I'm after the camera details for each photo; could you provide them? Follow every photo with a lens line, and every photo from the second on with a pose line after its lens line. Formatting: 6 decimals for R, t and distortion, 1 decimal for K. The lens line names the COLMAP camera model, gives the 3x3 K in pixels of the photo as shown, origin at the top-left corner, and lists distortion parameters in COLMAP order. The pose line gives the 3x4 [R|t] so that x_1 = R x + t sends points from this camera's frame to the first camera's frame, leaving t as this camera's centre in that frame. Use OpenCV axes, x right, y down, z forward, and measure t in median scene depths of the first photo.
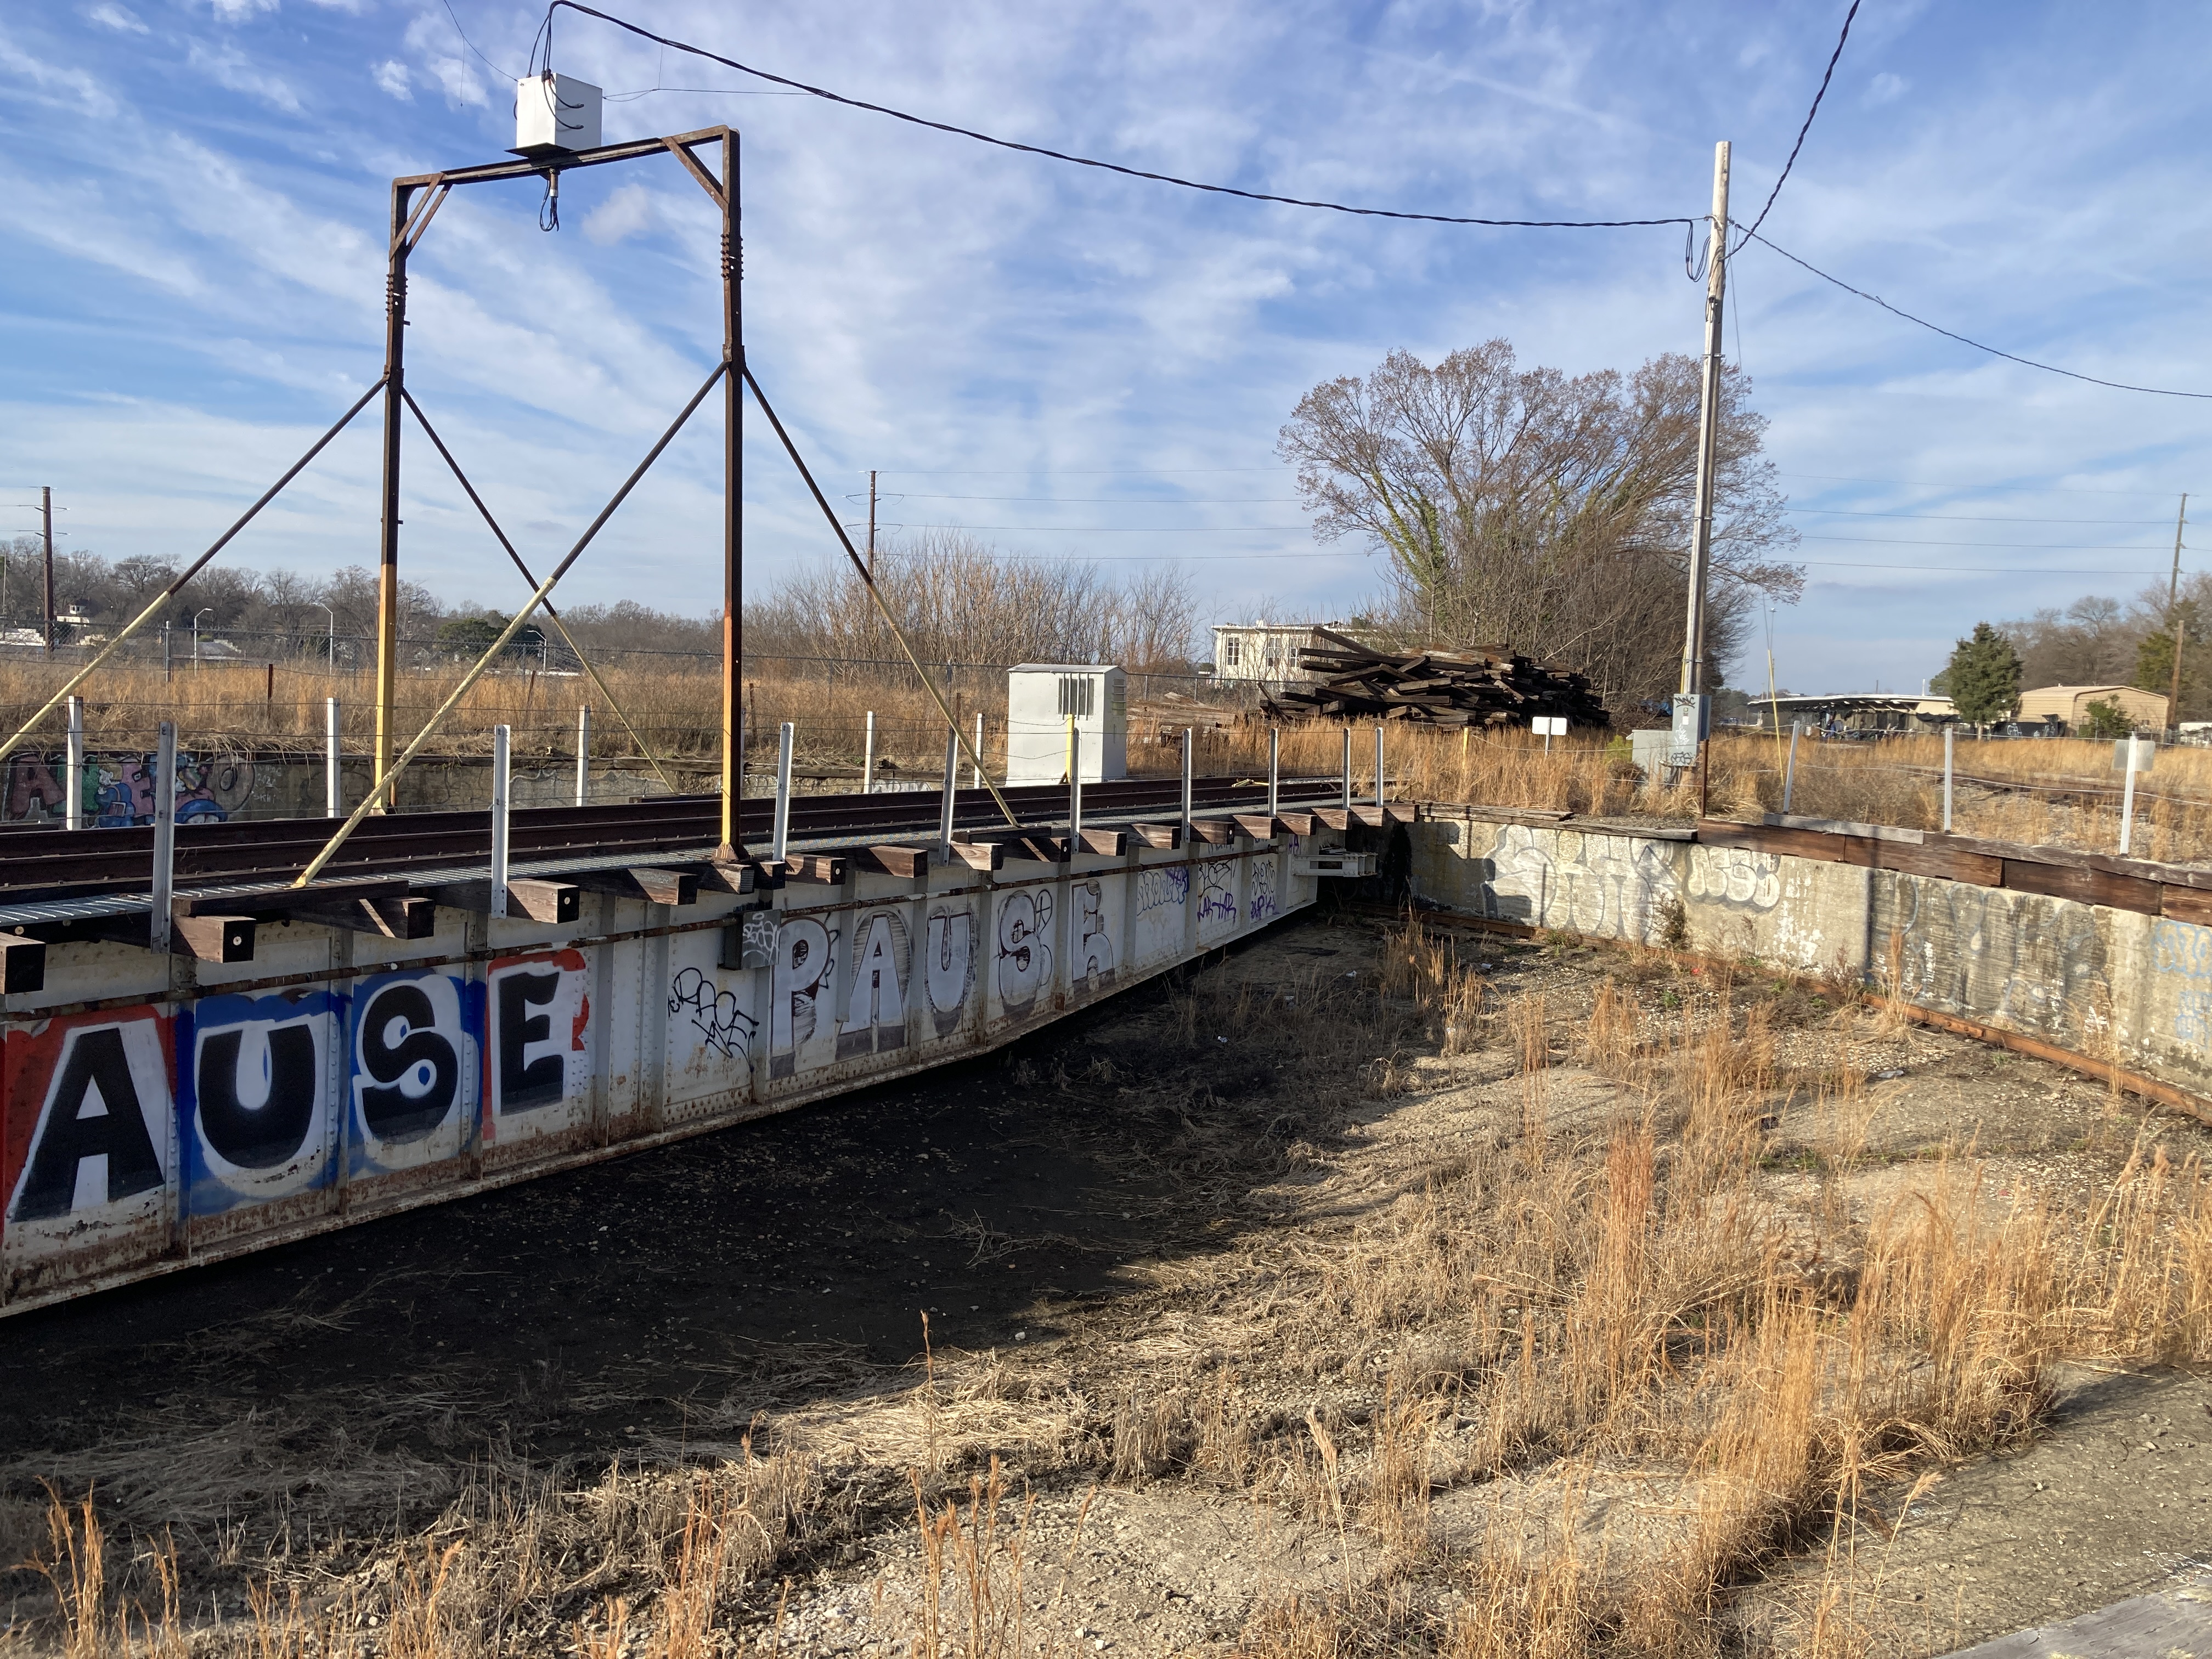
lens RADIAL K [[1843.3, 0, 1106.0], [0, 1843.3, 829.5], [0, 0, 1]] dist [0.060952, -0.002521]
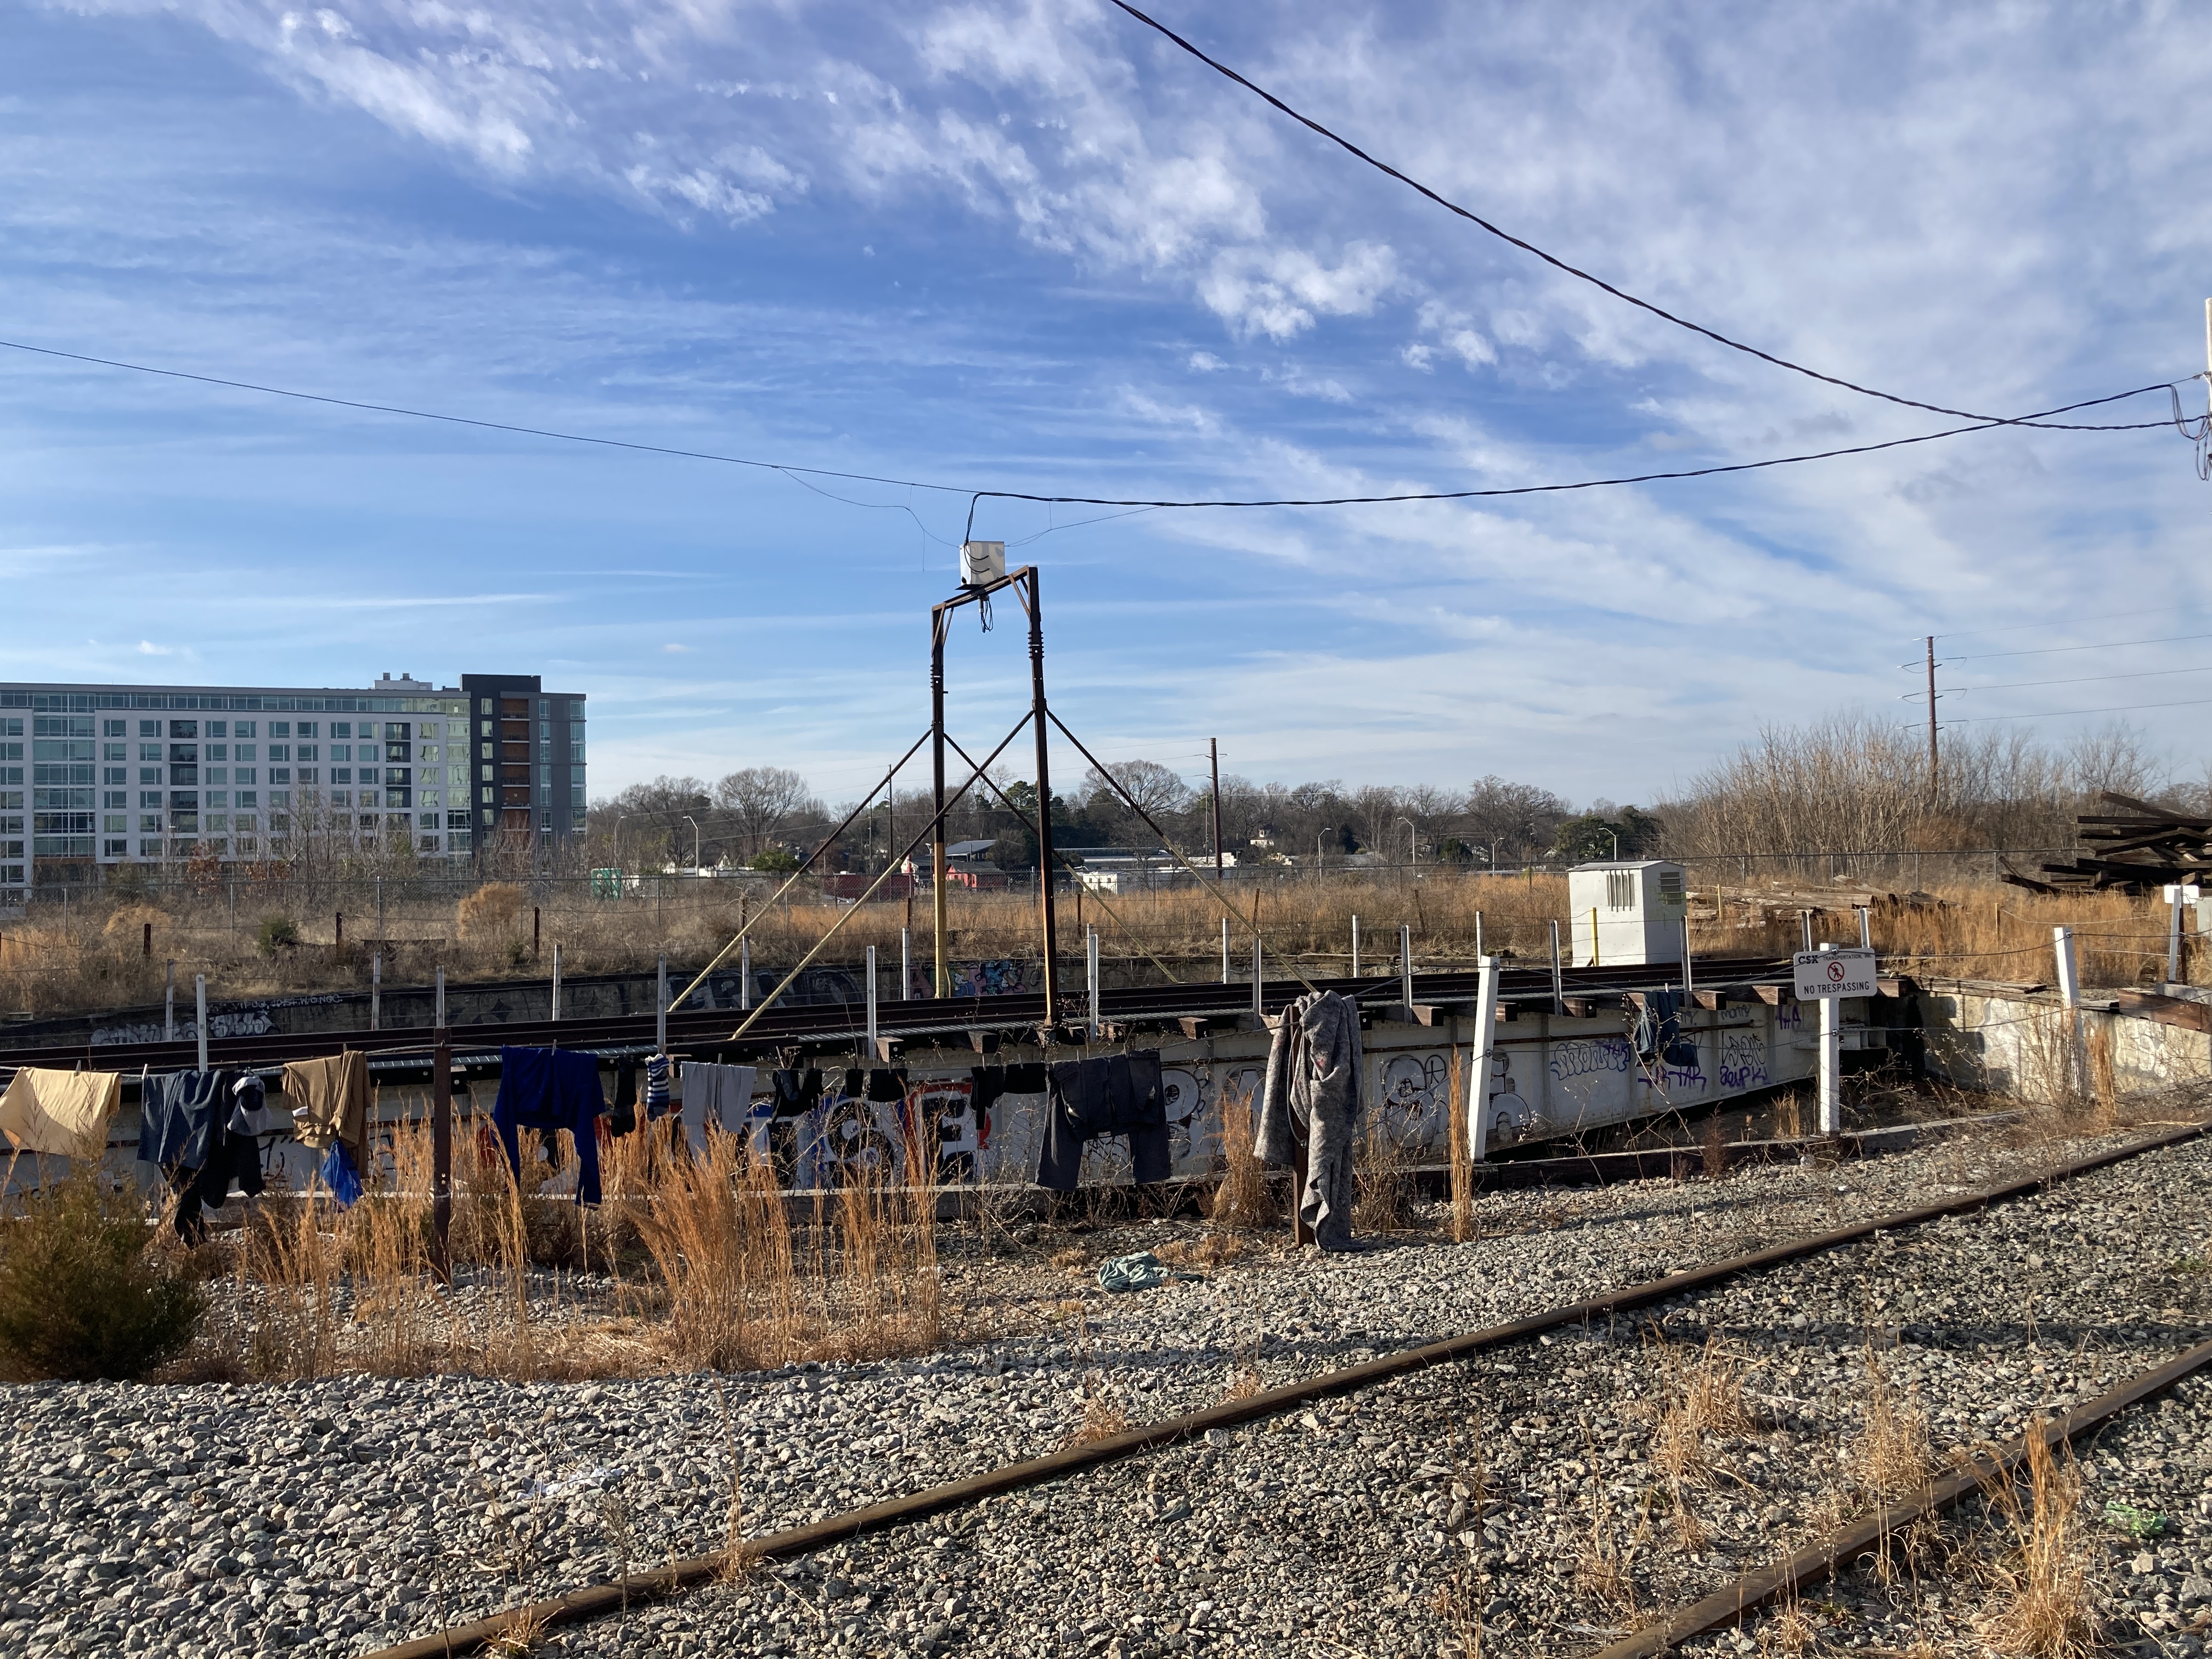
lens RADIAL K [[1897.1, 0, 1106.6], [0, 1897.1, 887.0], [0, 0, 1]] dist [0.080530, -0.002234]
pose [[0.823277, -0.048485, -0.565566, 0.105195], [0.008070, 0.997244, -0.073746, 0.002688], [0.567583, 0.056149, 0.821399, -0.038374]]
